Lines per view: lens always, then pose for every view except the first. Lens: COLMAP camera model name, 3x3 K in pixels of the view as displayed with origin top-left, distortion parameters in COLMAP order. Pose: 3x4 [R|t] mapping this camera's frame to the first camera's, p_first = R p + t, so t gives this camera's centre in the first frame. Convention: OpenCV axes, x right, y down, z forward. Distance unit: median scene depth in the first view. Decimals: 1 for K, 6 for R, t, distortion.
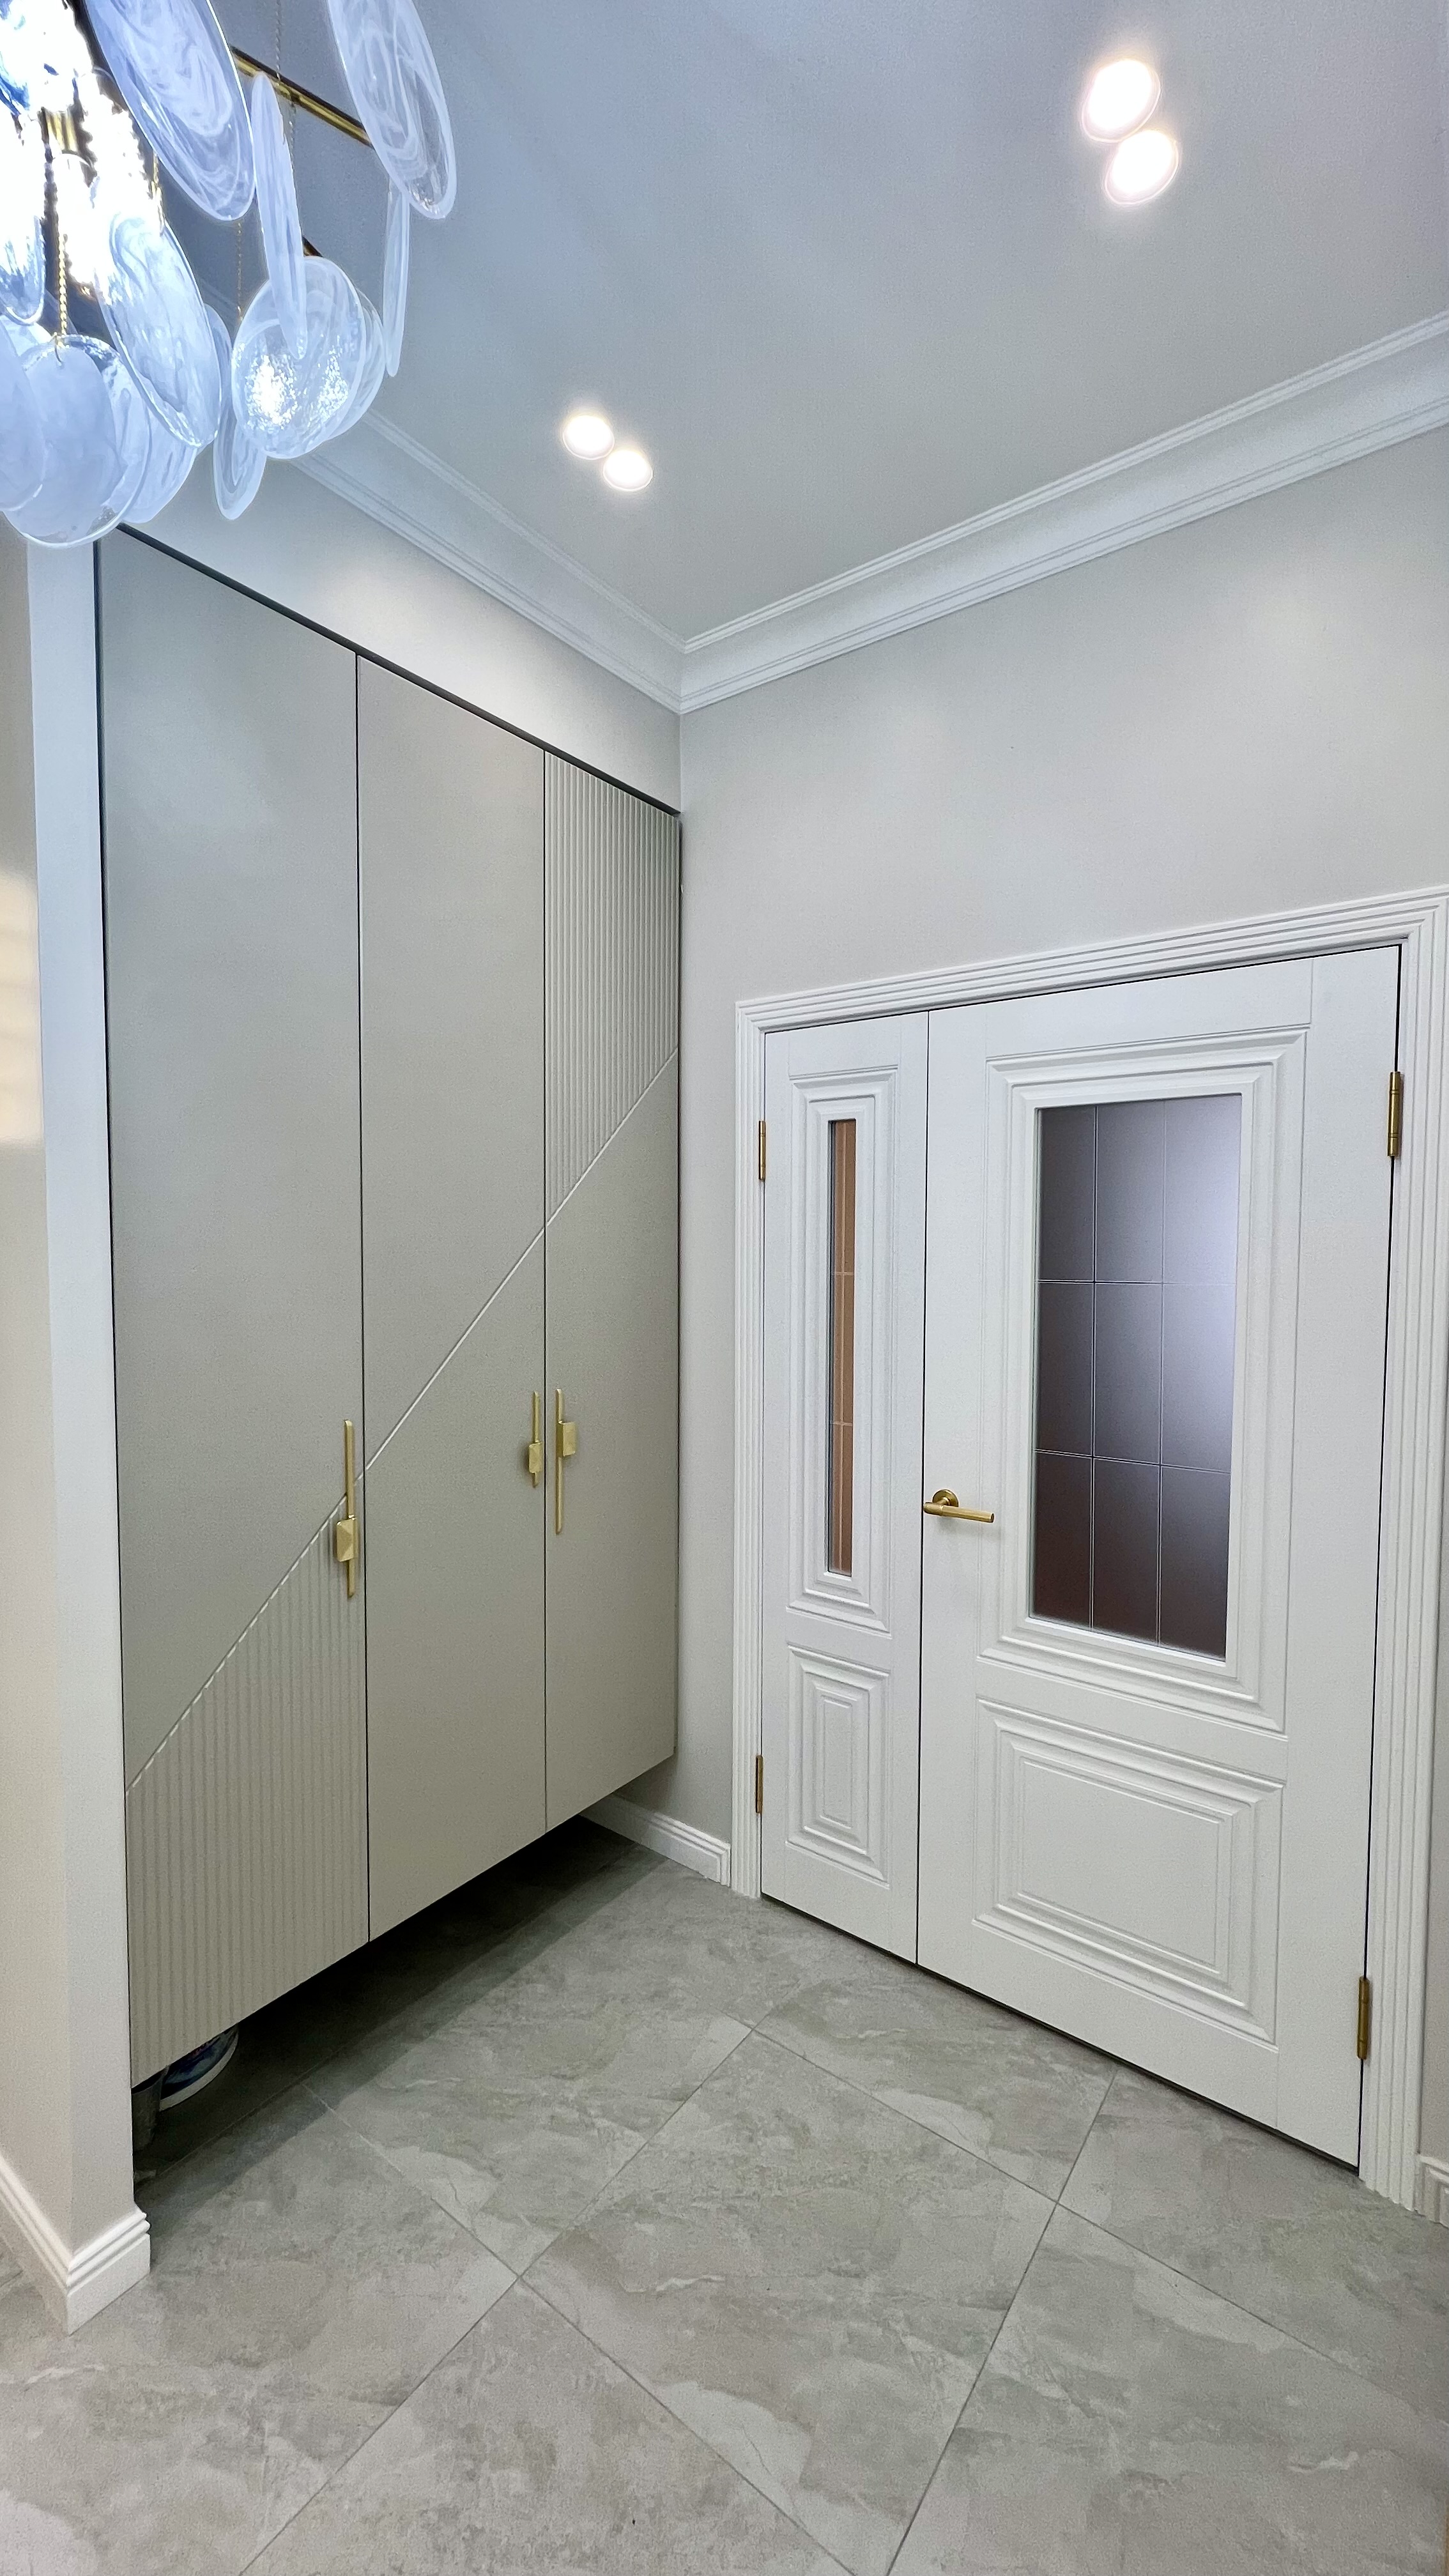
lens RADIAL K [[1030.3, 0, 727.7], [0, 1030.3, 1282.5], [0, 0, 1]] dist [0.000374, 0.000682]
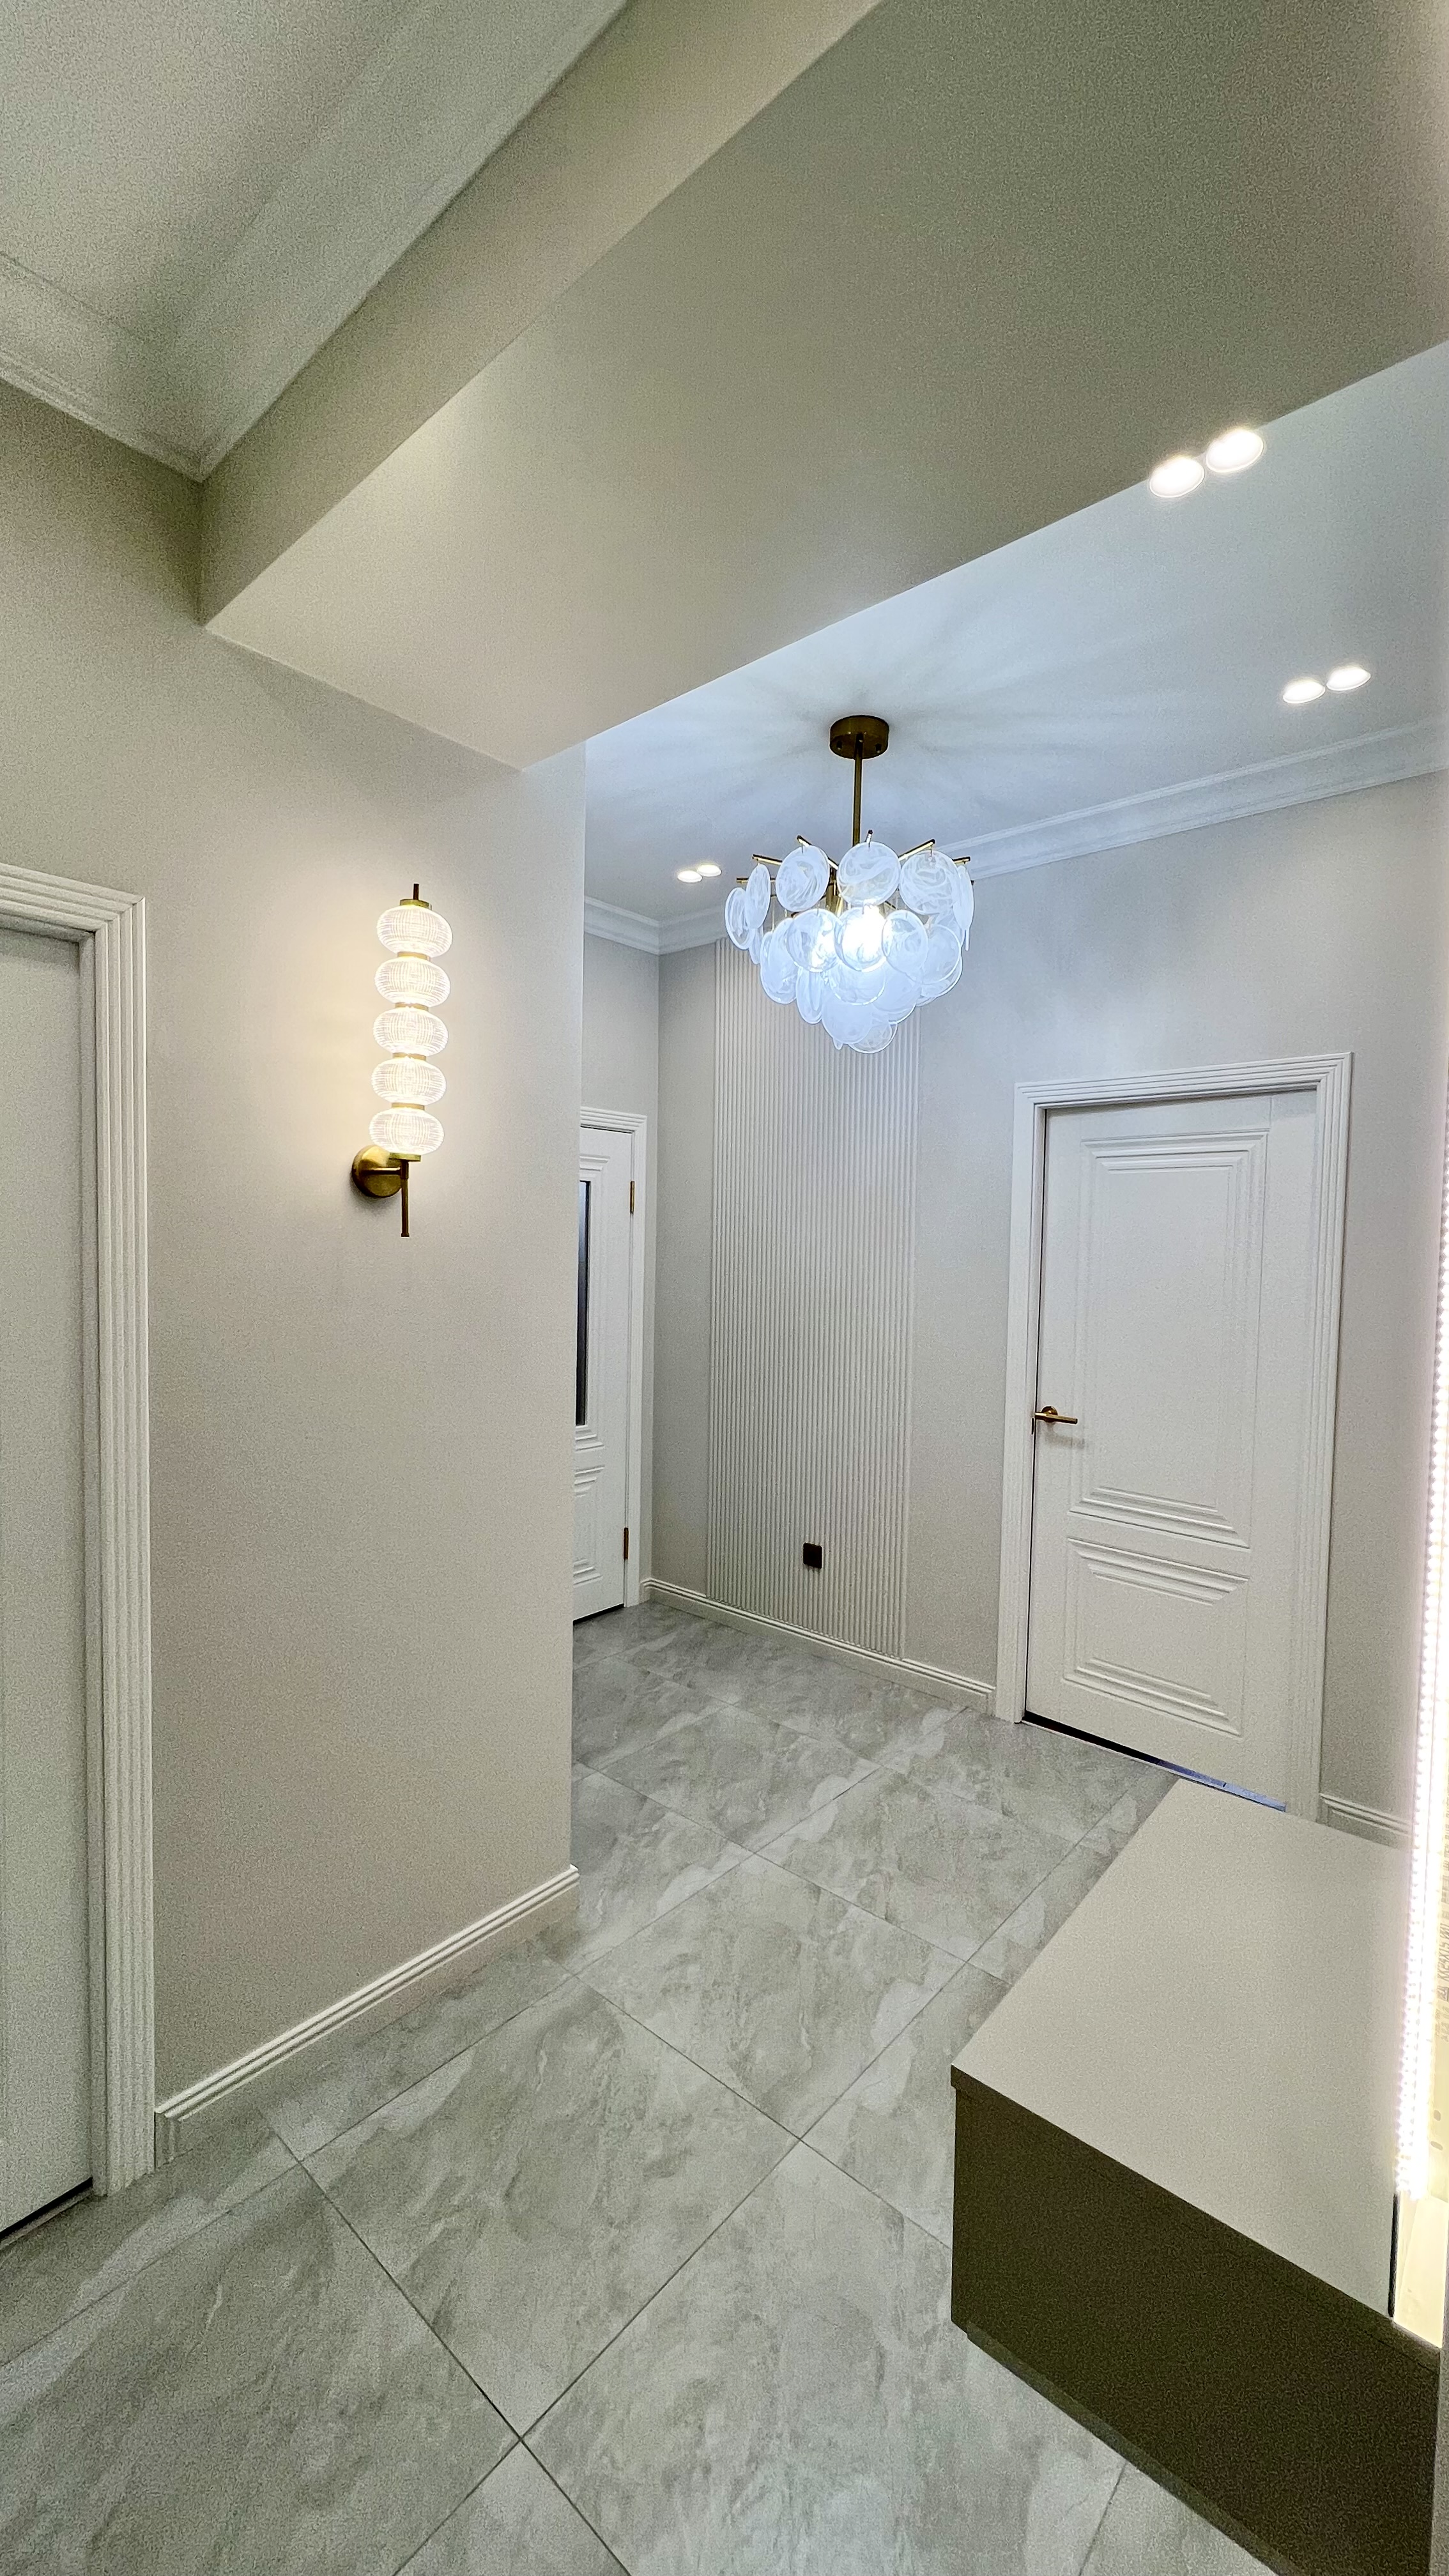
lens RADIAL K [[1031.1, 0, 724.9], [0, 1031.1, 1299.2], [0, 0, 1]] dist [0.002394, 0.000427]
pose [[0.076593, -0.052629, 0.995673, -1.187222], [0.019682, 0.998491, 0.051264, -0.049260], [-0.996868, 0.015670, 0.077513, 0.873205]]
